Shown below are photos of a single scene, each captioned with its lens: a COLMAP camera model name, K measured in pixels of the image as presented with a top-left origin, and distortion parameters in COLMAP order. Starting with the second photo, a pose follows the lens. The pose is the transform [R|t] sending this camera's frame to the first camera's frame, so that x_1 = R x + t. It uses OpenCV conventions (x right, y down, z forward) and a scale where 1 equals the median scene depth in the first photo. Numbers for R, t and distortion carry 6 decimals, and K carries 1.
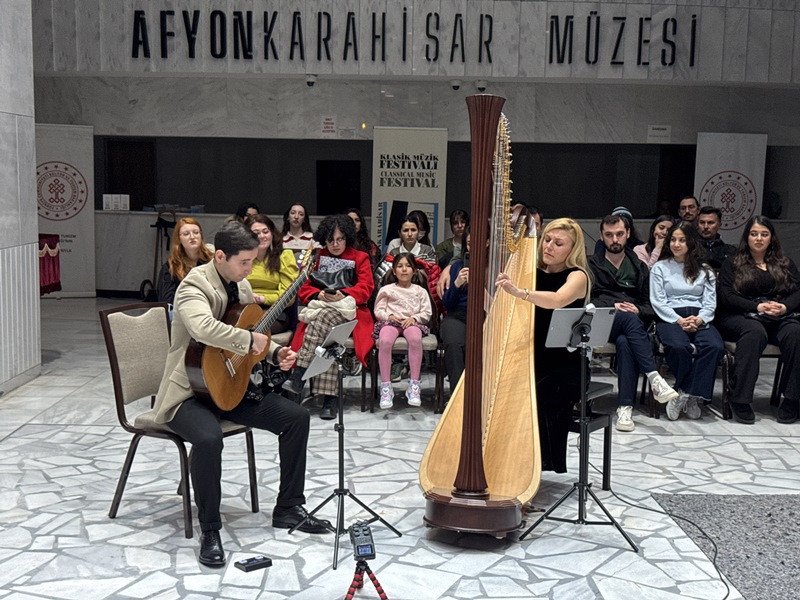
lens RADIAL K [[1150.7, 0, 411.2], [0, 1150.7, 316.2], [0, 0, 1]] dist [0.129825, 0.000000]
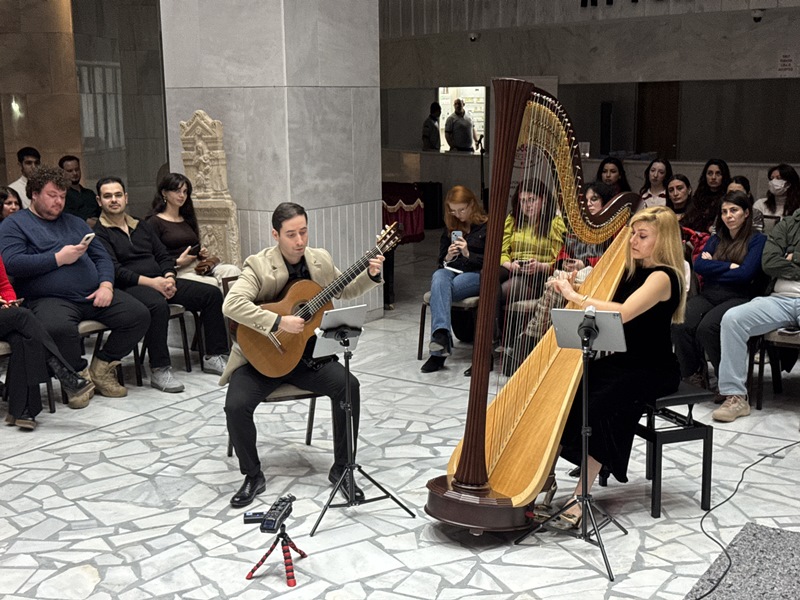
lens RADIAL K [[1150.7, 0, 396.2], [0, 1150.7, 324.4], [0, 0, 1]] dist [0.129825, 0.000000]
pose [[0.827809, 0.087522, -0.554141, 0.335170], [-0.047151, 0.995115, 0.086732, -0.043499], [0.559025, -0.045669, 0.827892, 0.093164]]
